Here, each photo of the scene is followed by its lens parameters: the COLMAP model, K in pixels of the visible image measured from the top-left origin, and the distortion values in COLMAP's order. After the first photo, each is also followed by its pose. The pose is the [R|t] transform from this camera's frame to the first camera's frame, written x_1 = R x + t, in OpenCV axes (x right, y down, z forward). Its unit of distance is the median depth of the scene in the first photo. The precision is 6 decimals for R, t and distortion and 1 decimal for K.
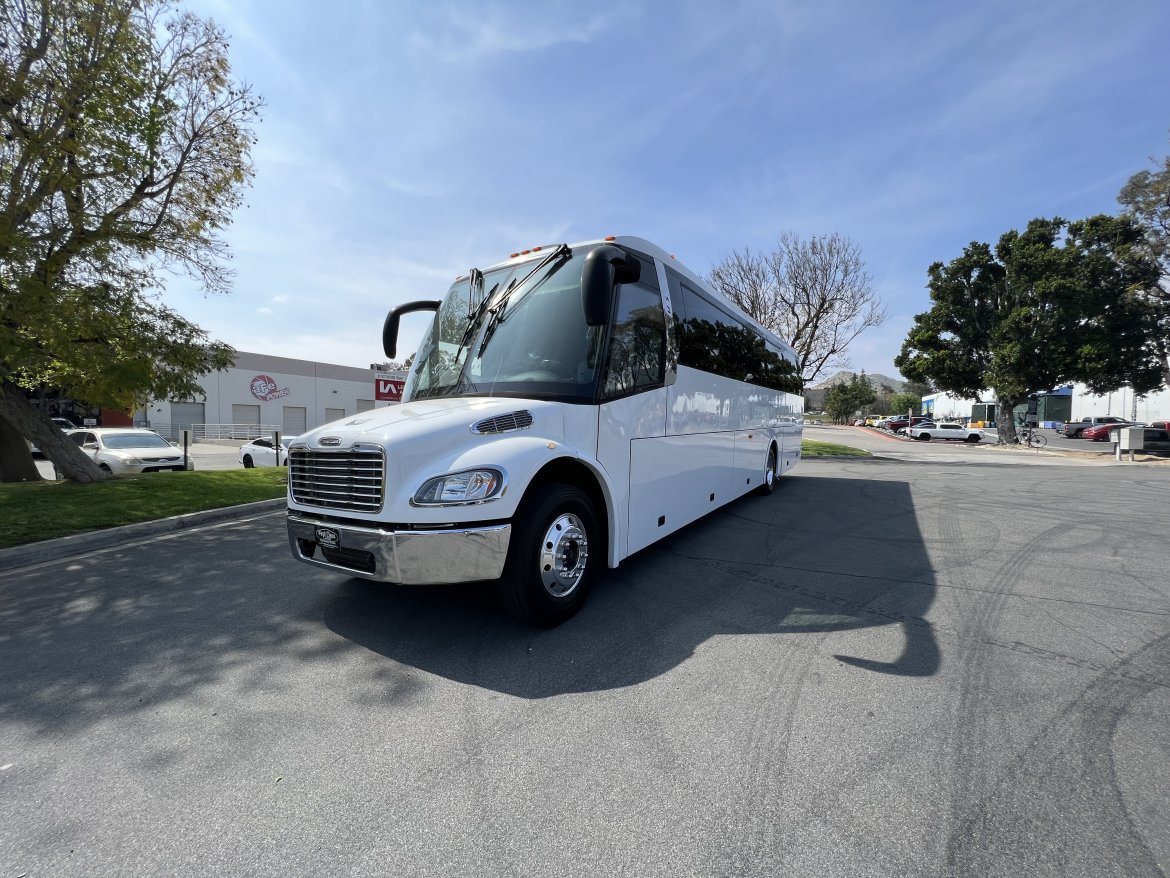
lens RADIAL K [[470.3, 0, 574.7], [0, 470.3, 455.5], [0, 0, 1]] dist [-0.000769, -0.000065]
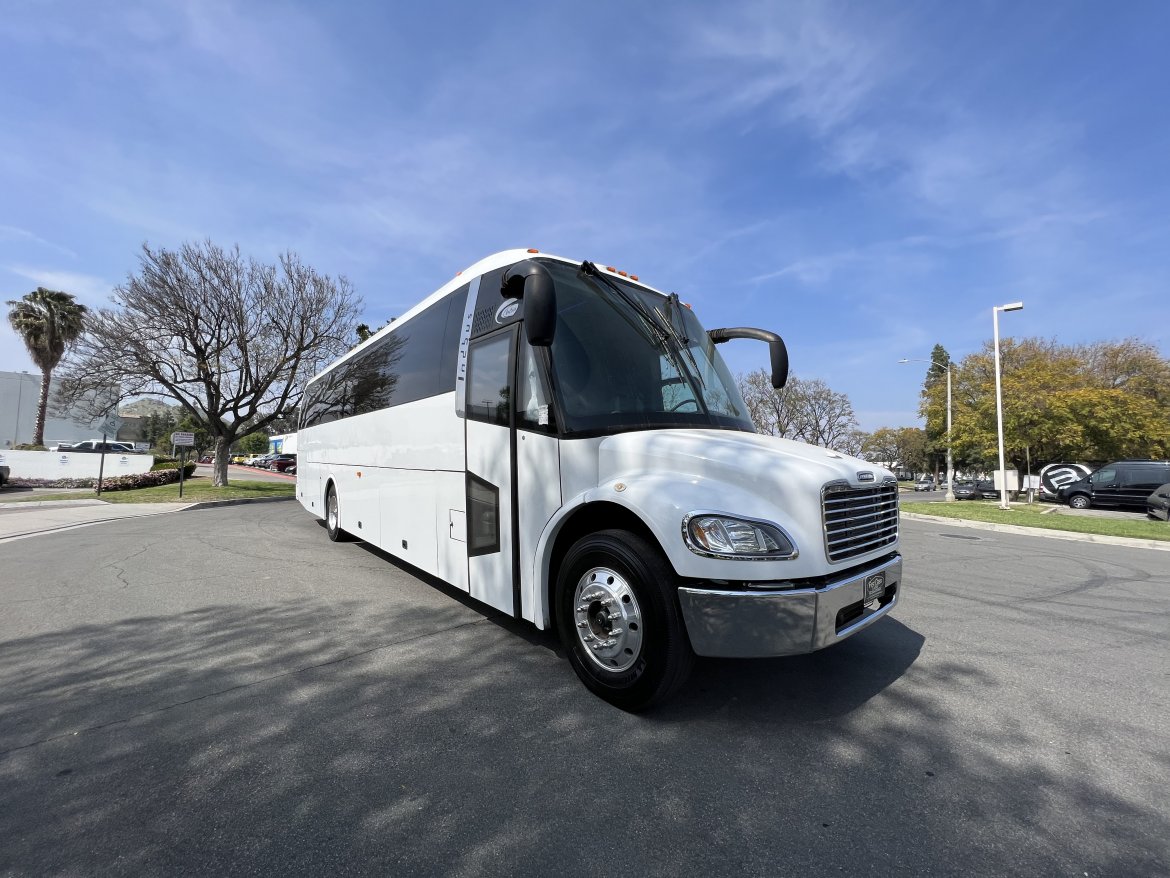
lens RADIAL K [[470.3, 0, 583.3], [0, 470.3, 445.1], [0, 0, 1]] dist [-0.000769, -0.000065]
pose [[0.264425, 0.055546, 0.962805, -1.222882], [0.044725, 0.996559, -0.069777, -0.040026], [-0.963369, 0.061513, 0.261031, 1.030800]]
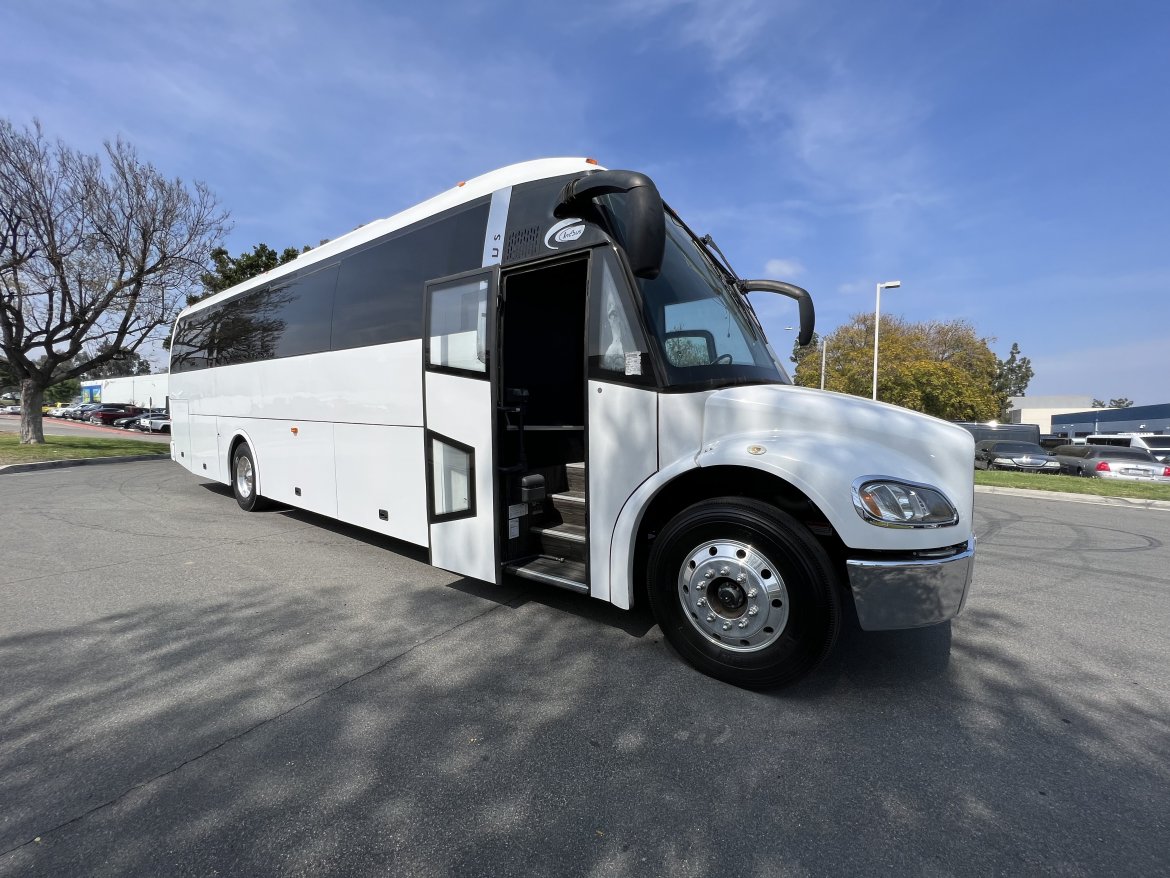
lens RADIAL K [[470.3, 0, 589.0], [0, 470.3, 446.0], [0, 0, 1]] dist [-0.000769, -0.000065]
pose [[0.034208, -0.037273, 0.998719, -1.150249], [0.040618, 0.998531, 0.035875, -0.059401], [-0.998589, 0.039339, 0.035672, 1.357476]]
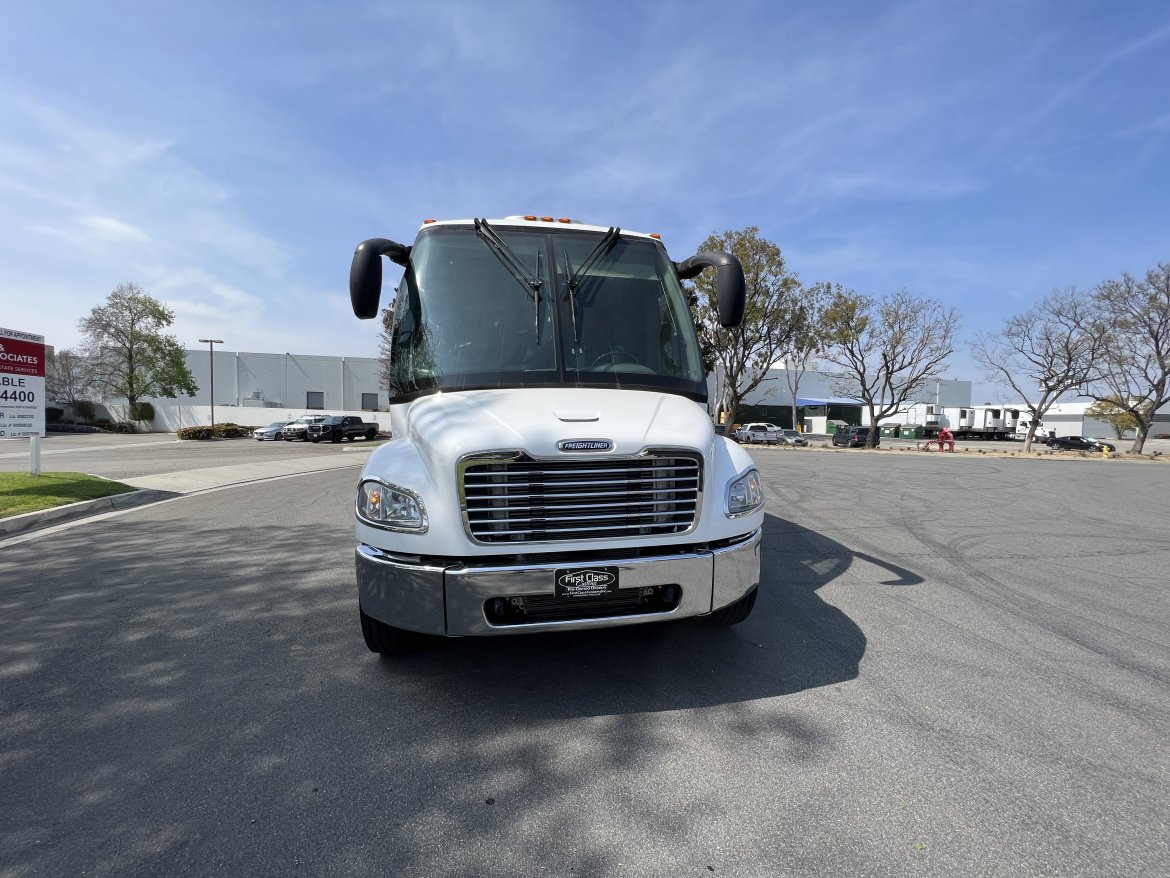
lens RADIAL K [[470.3, 0, 586.1], [0, 470.3, 441.7], [0, 0, 1]] dist [-0.000769, -0.000065]
pose [[0.718901, -0.019495, 0.694839, -0.809710], [0.028919, 0.999580, -0.001874, -0.026102], [-0.694511, 0.021441, 0.719163, 0.404700]]
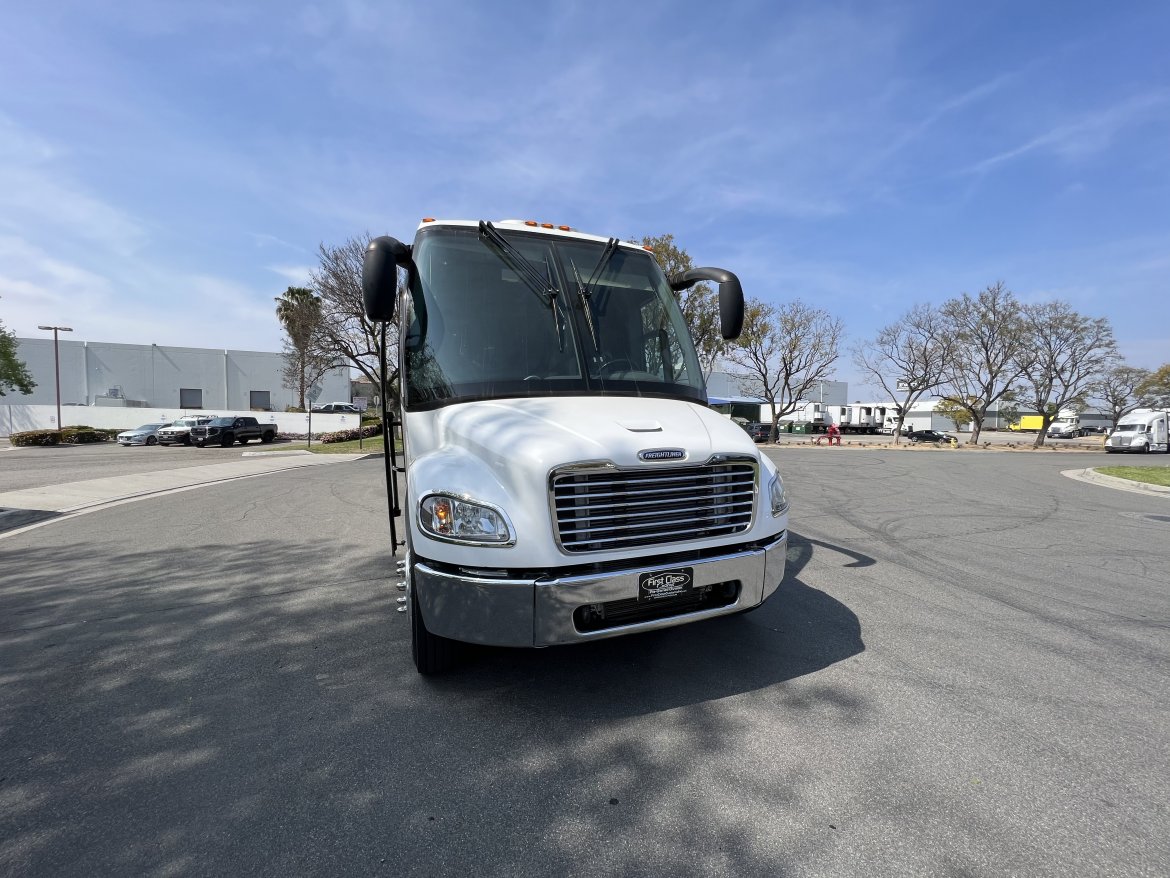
lens RADIAL K [[470.3, 0, 583.7], [0, 470.3, 443.9], [0, 0, 1]] dist [-0.000769, -0.000065]
pose [[0.579286, -0.036504, 0.814307, -0.959340], [0.043719, 0.998950, 0.013680, -0.049219], [-0.813951, 0.027676, 0.580274, 0.544829]]
